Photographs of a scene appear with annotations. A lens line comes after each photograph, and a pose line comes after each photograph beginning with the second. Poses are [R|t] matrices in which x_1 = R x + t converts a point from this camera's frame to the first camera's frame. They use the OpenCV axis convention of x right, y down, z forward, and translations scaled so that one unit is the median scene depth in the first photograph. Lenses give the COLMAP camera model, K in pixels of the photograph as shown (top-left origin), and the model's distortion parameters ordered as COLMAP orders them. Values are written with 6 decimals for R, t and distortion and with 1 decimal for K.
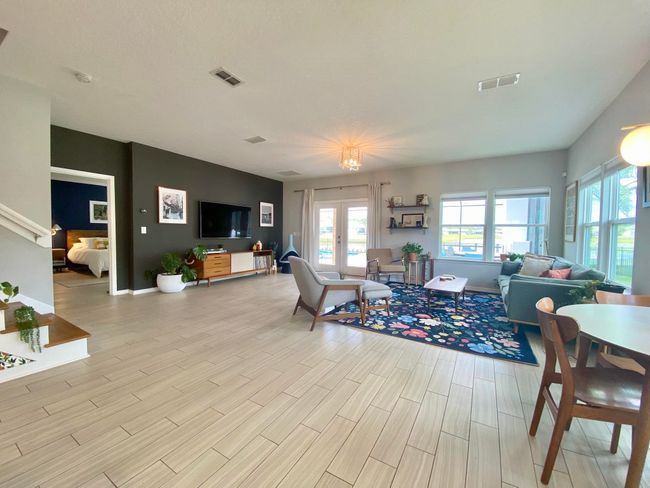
lens RADIAL K [[270.6, 0, 324.7], [0, 270.6, 242.2], [0, 0, 1]] dist [-0.002849, -0.005161]
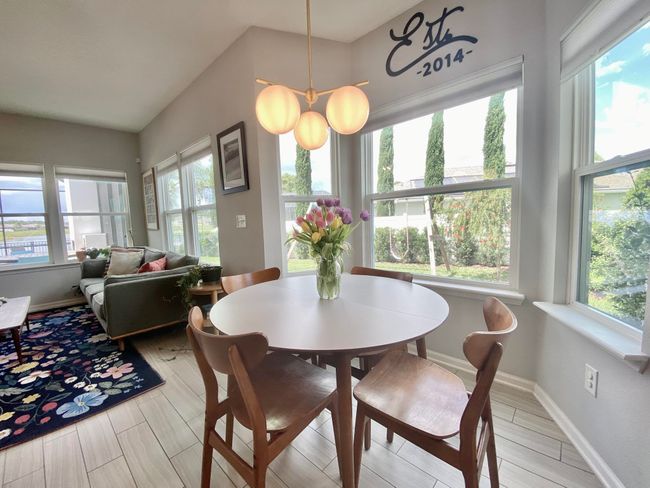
lens RADIAL K [[278.3, 0, 333.1], [0, 278.3, 244.8], [0, 0, 1]] dist [-0.009331, -0.008587]
pose [[0.215736, -0.104170, 0.970879, 0.081993], [0.067252, 0.993517, 0.091656, 0.003458], [-0.974133, 0.045520, 0.221343, 0.172189]]
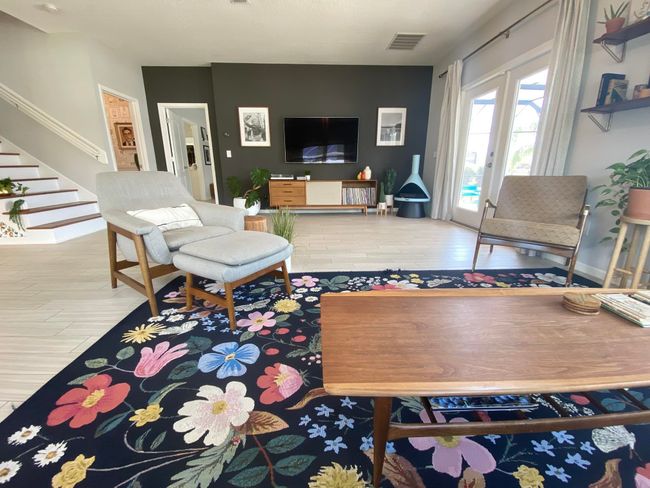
lens RADIAL K [[270.6, 0, 313.6], [0, 270.6, 247.0], [0, 0, 1]] dist [-0.002849, -0.005161]
pose [[0.542458, 0.215880, -0.811871, 0.603799], [-0.017504, 0.969113, 0.245996, 0.055277], [0.839901, -0.119231, 0.529482, 0.906995]]
